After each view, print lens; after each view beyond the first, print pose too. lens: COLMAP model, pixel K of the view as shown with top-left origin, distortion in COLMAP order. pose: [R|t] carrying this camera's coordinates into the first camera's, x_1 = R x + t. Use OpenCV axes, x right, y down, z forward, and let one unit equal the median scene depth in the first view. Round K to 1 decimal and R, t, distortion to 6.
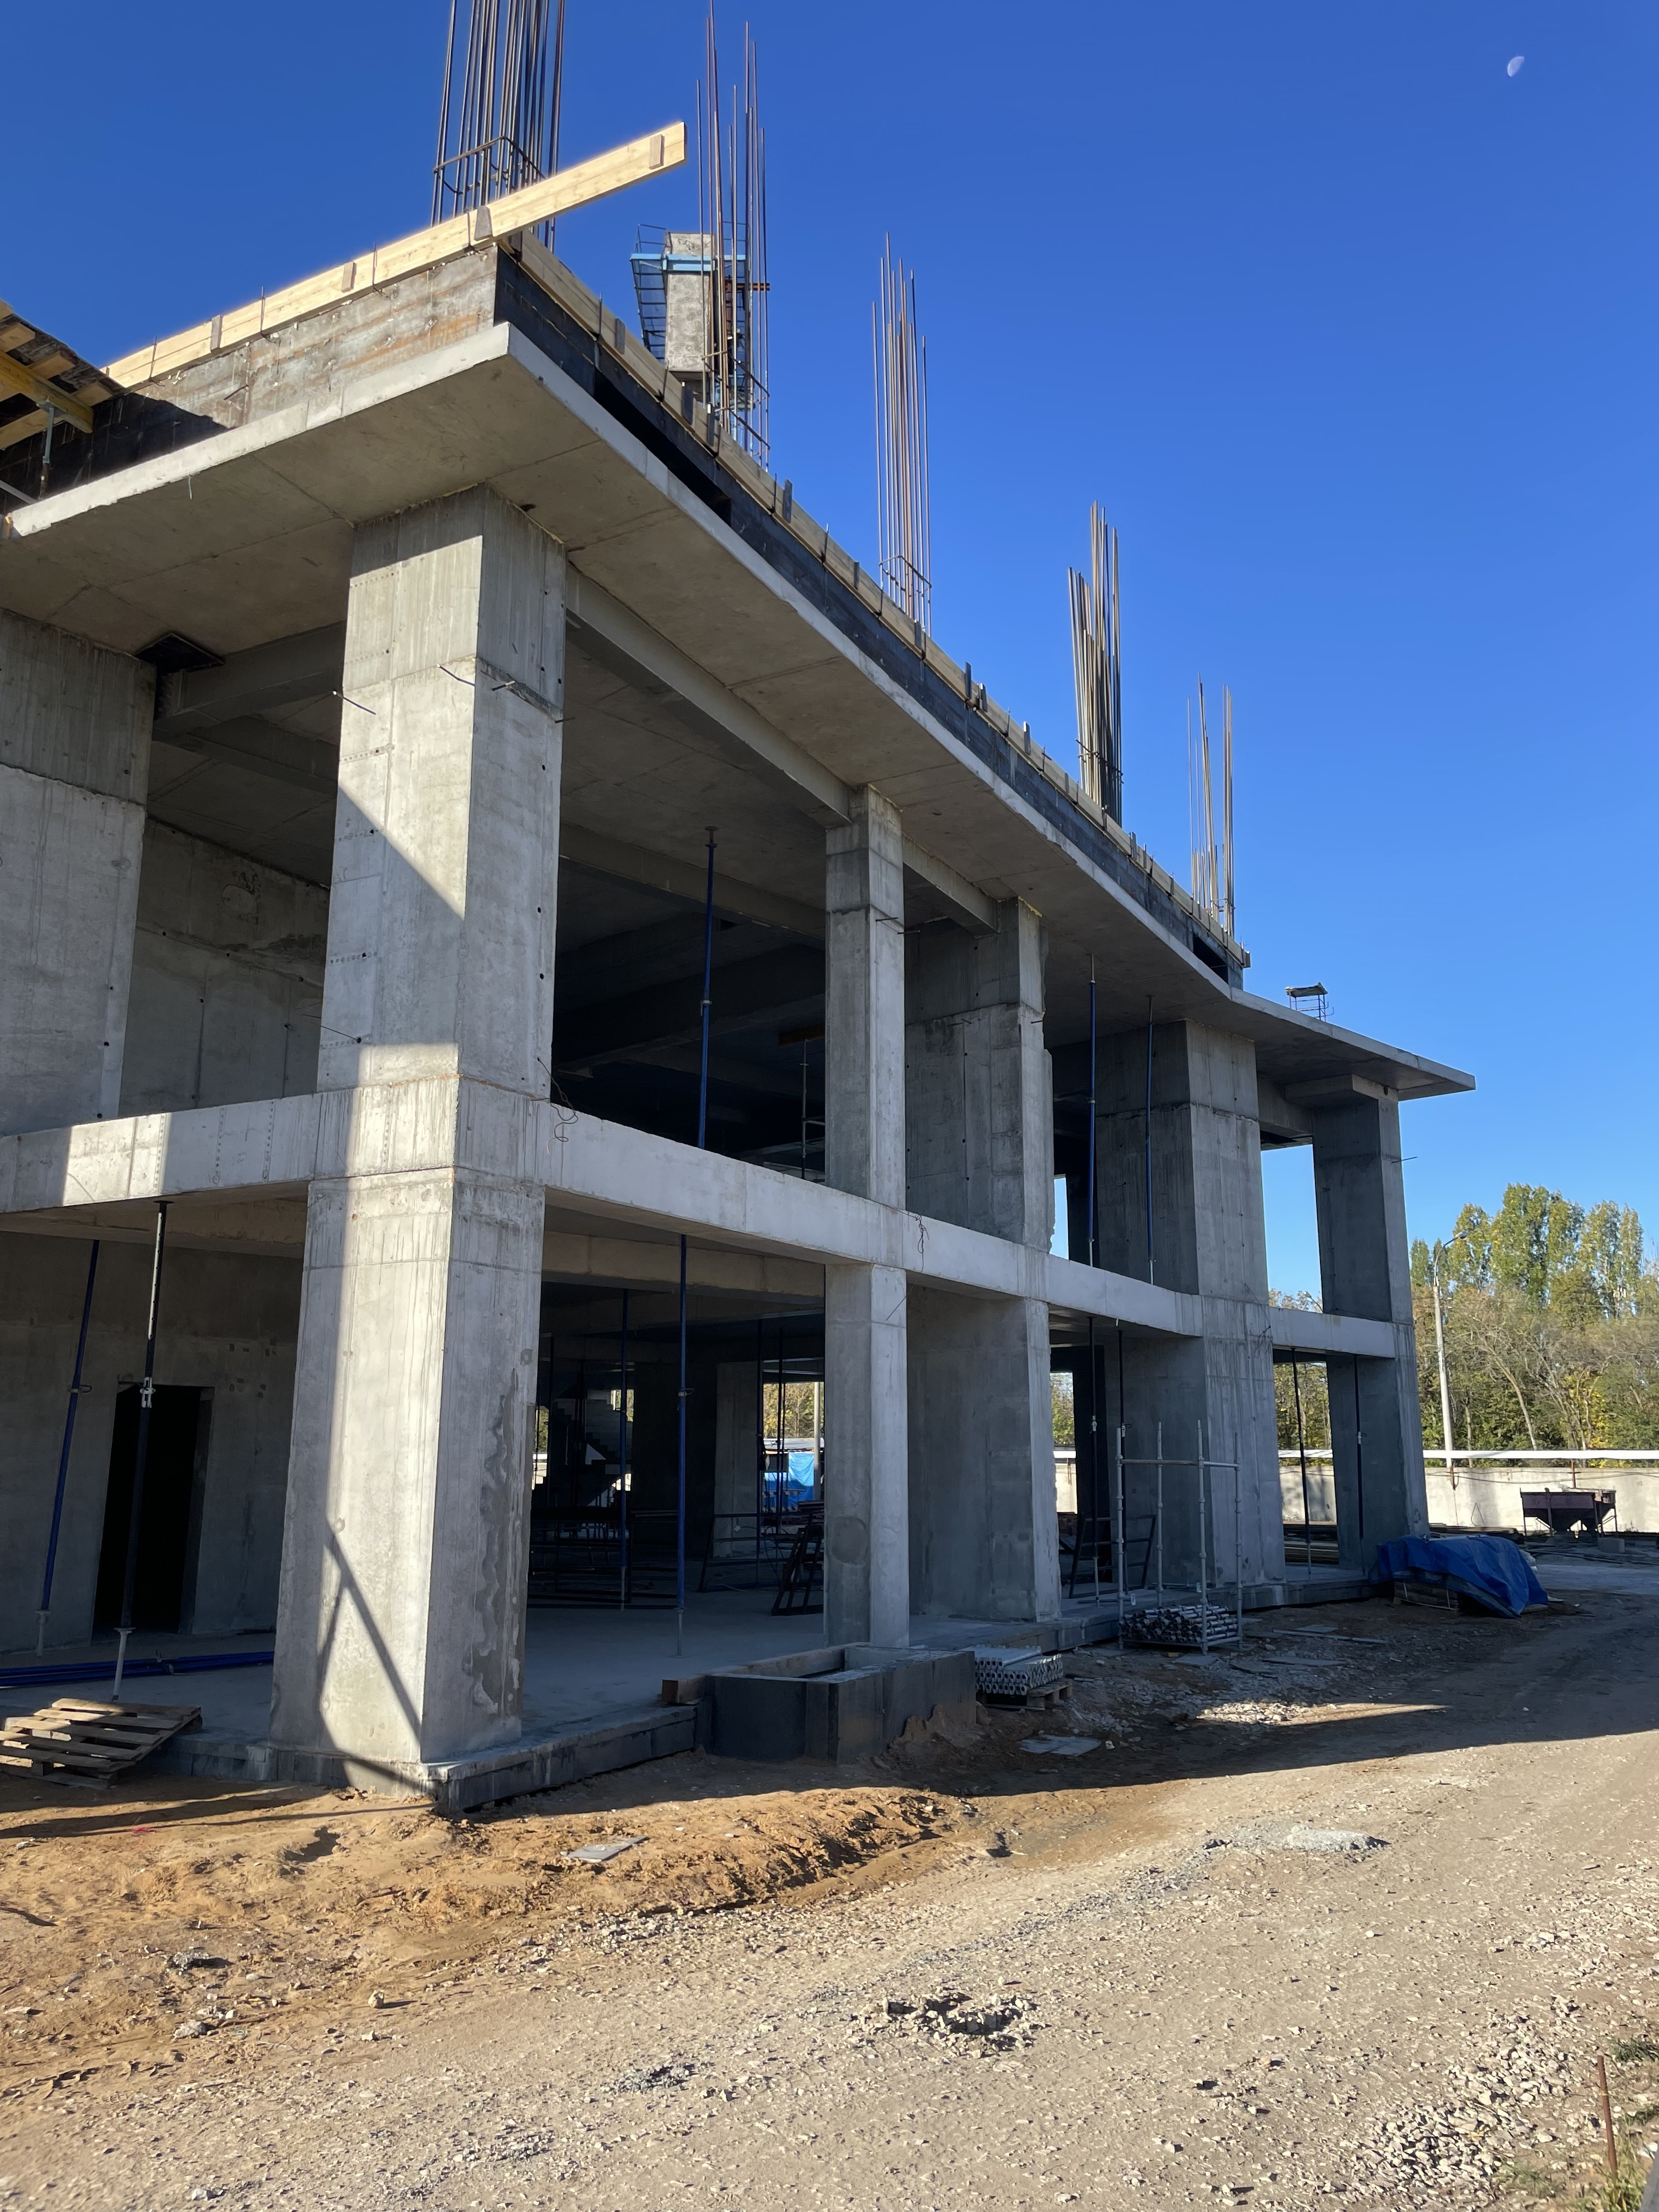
lens RADIAL K [[1652.8, 0, 820.6], [0, 1652.8, 1095.5], [0, 0, 1]] dist [0.074865, -0.023086]
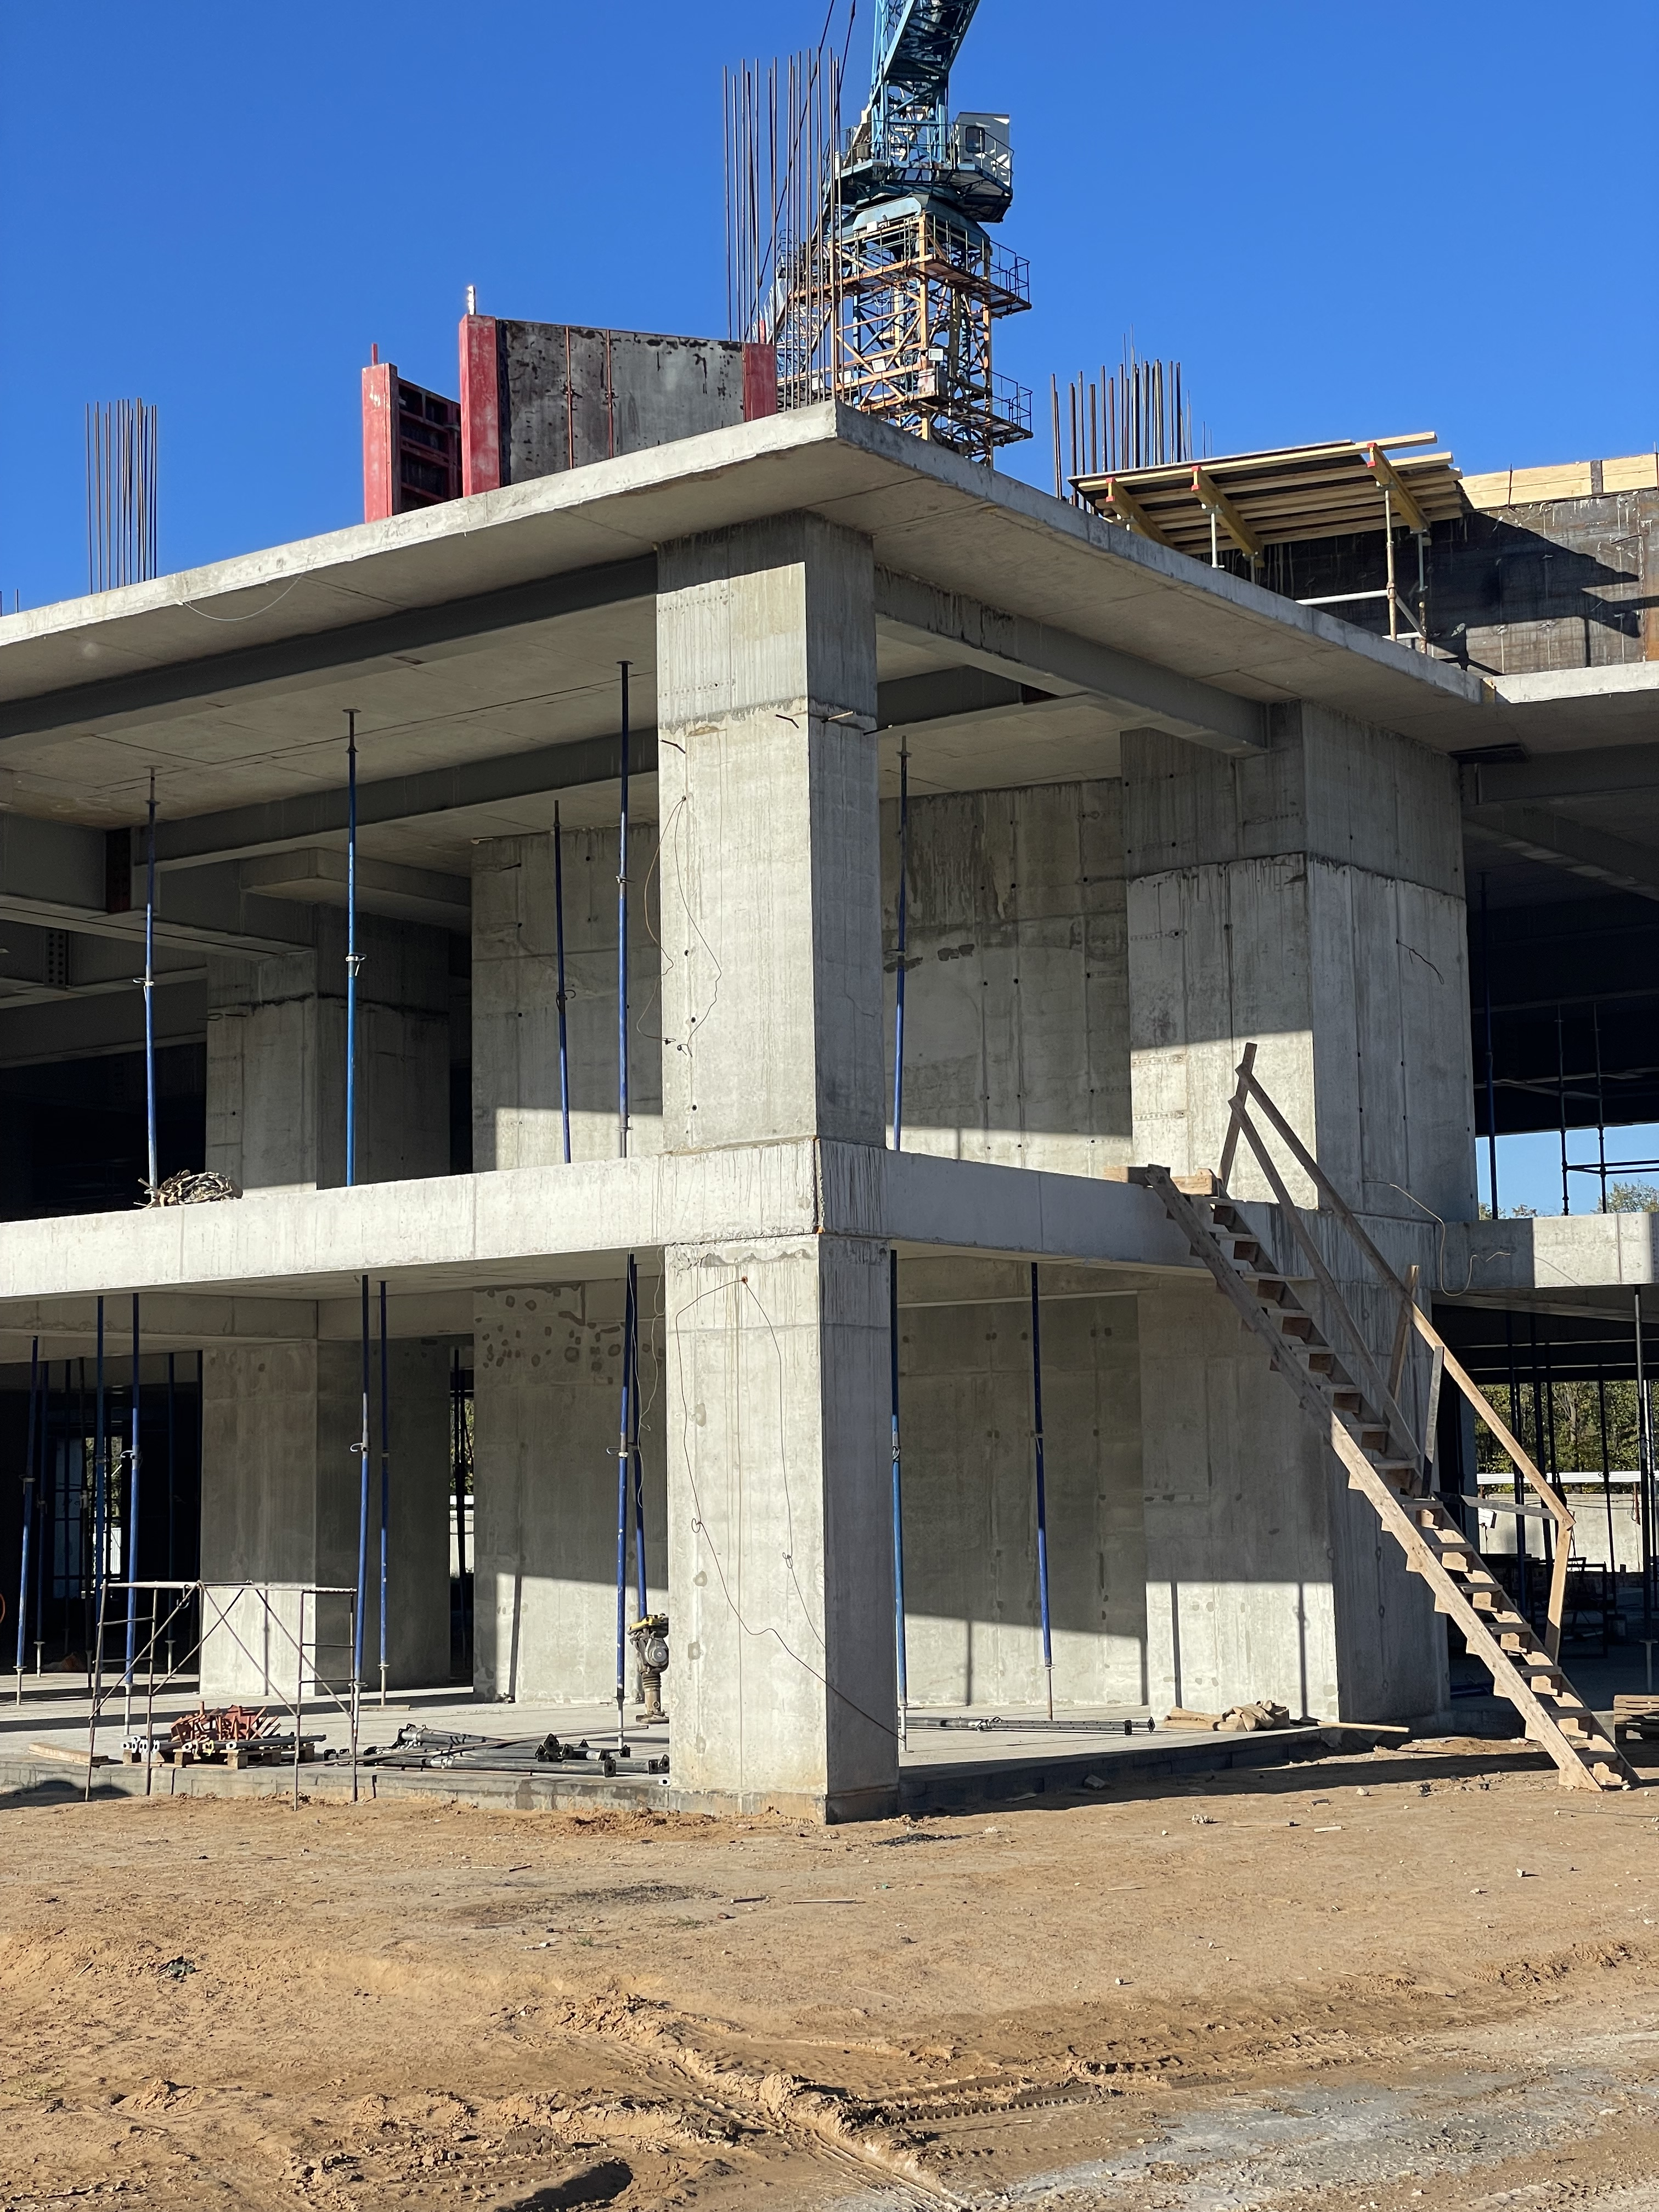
lens RADIAL K [[3291.0, 0, 831.7], [0, 3291.0, 1105.5], [0, 0, 1]] dist [0.140479, 0.000000]
pose [[0.988991, -0.001887, 0.147963, -1.175334], [-0.012390, 0.995351, 0.095509, -0.251366], [-0.147455, -0.096291, 0.984370, -1.083944]]
